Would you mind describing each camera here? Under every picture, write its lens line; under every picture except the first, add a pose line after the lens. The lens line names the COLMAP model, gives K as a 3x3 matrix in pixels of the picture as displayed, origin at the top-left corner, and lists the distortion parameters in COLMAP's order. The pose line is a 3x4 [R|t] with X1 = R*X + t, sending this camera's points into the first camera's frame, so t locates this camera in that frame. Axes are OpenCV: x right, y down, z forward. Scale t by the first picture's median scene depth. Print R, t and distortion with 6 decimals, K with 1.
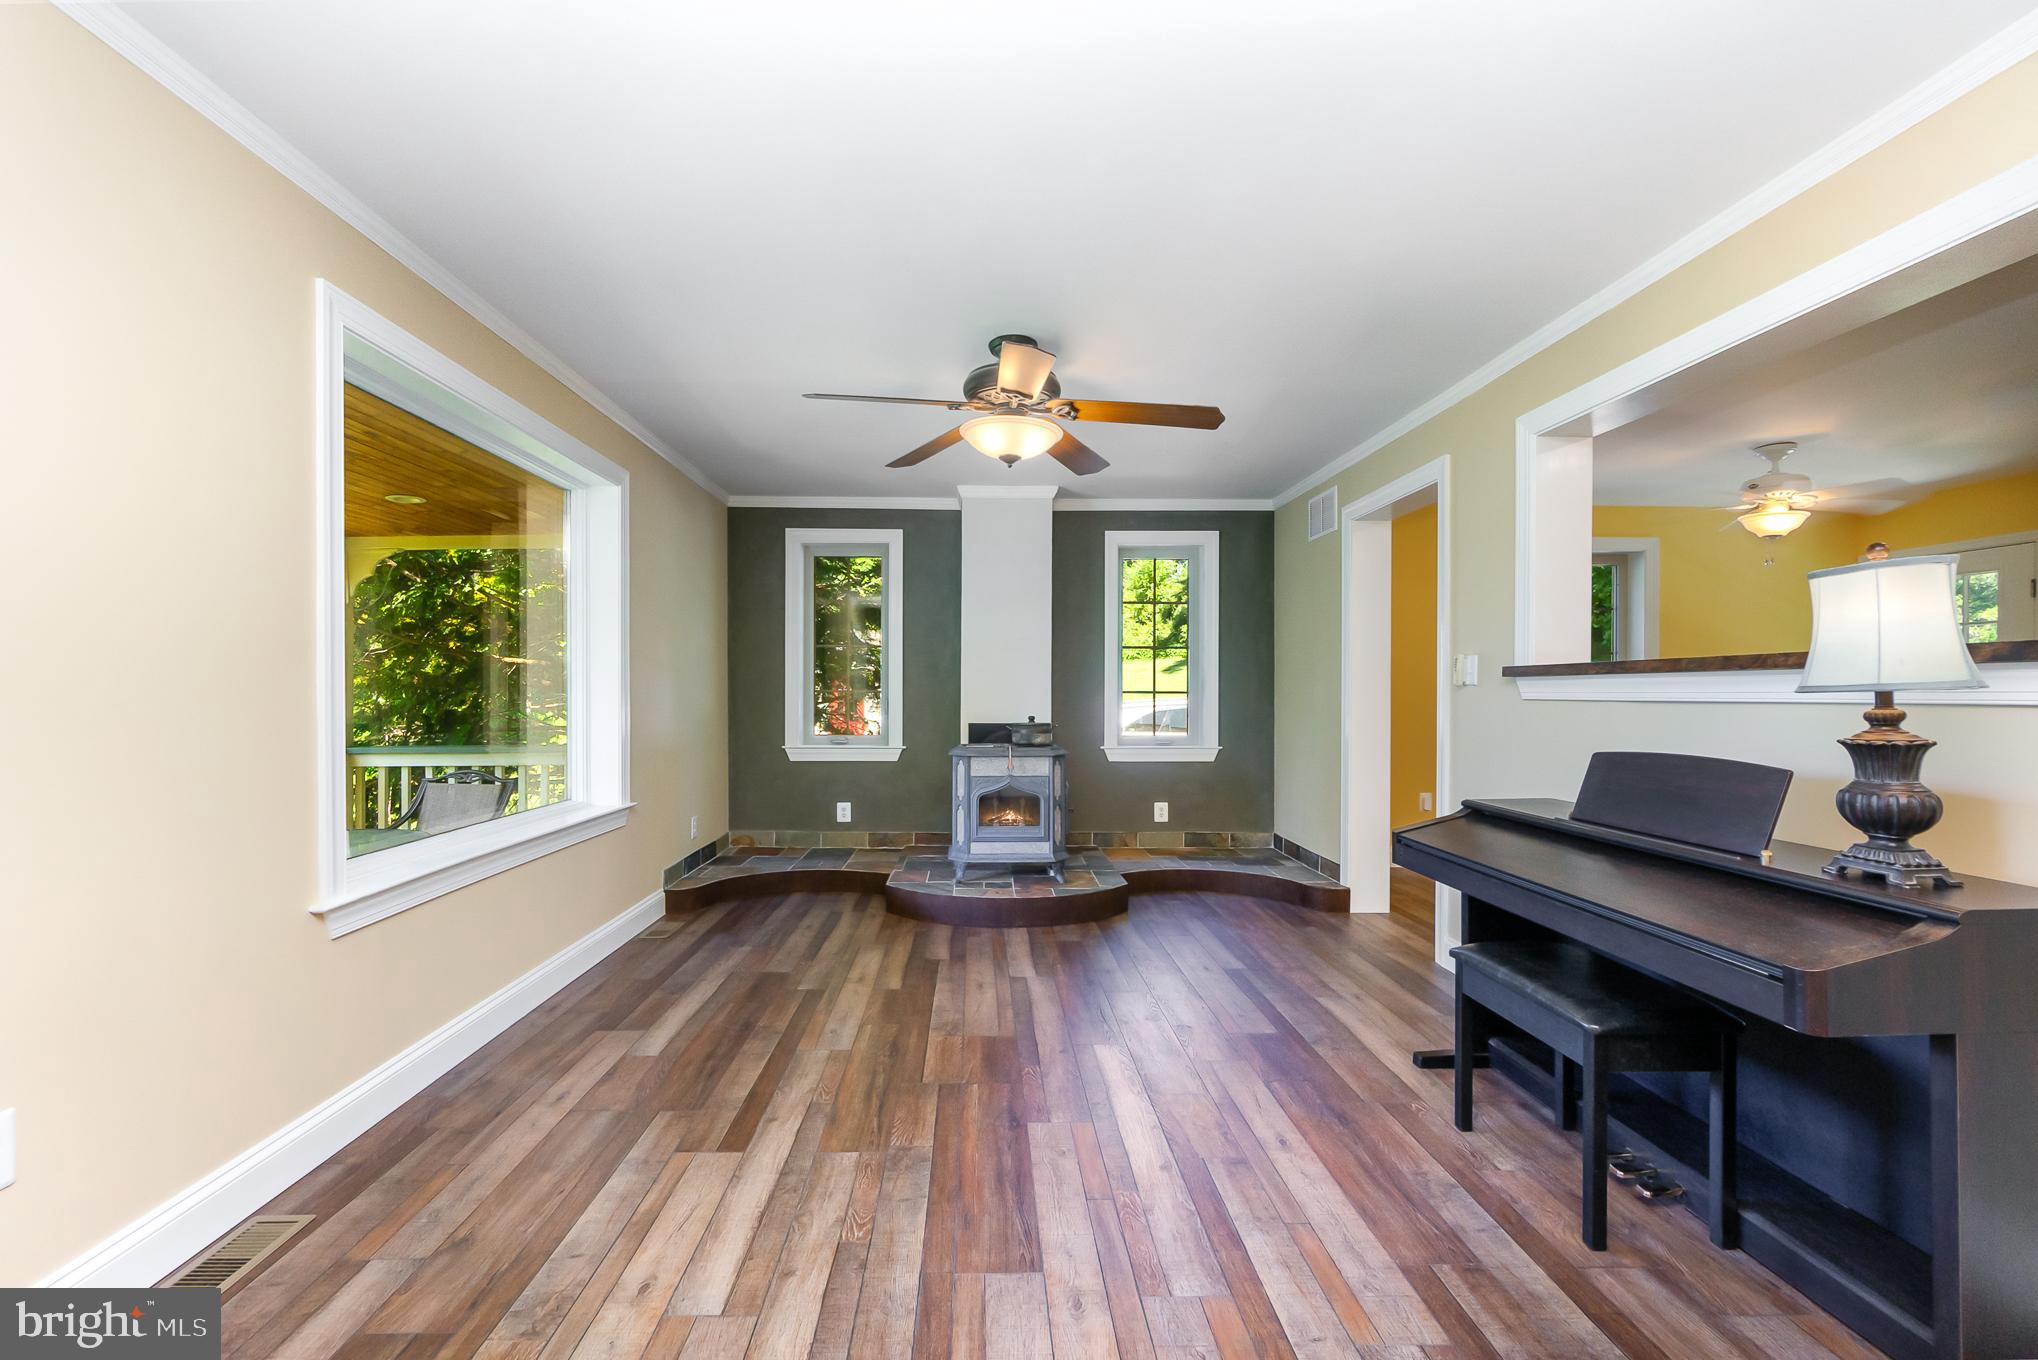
lens RADIAL K [[901.8, 0, 1001.1], [0, 901.8, 687.6], [0, 0, 1]] dist [0.000681, 0.000174]
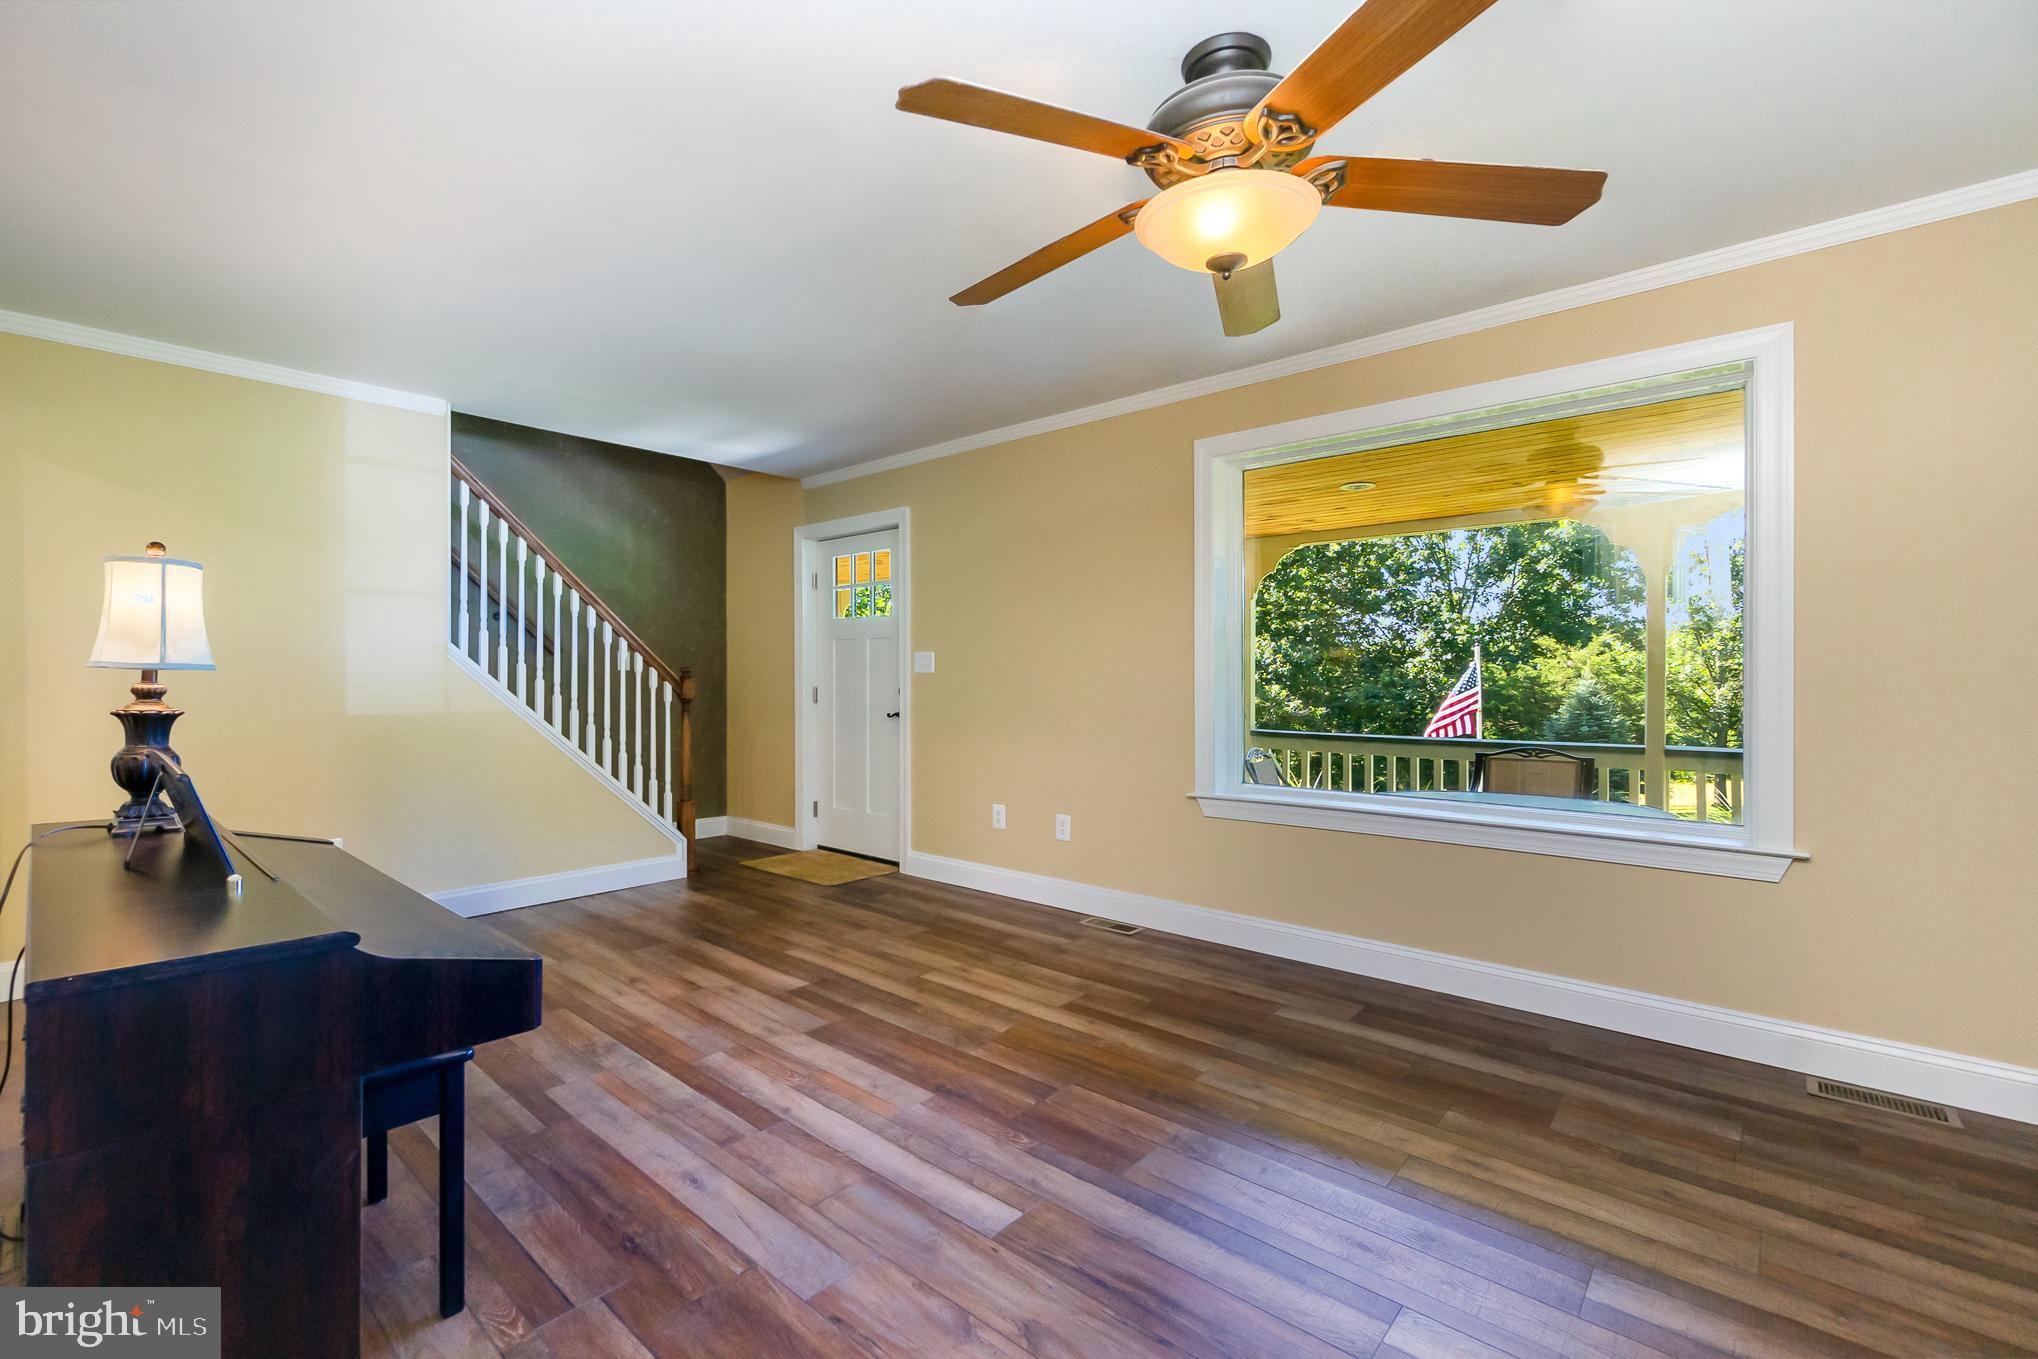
lens RADIAL K [[901.8, 0, 1001.1], [0, 901.8, 687.1], [0, 0, 1]] dist [0.000681, 0.000174]
pose [[-0.695724, 0.007873, -0.718266, 0.777176], [0.001808, 0.999956, 0.009210, 0.013901], [0.718307, 0.005109, -0.695707, 1.936231]]
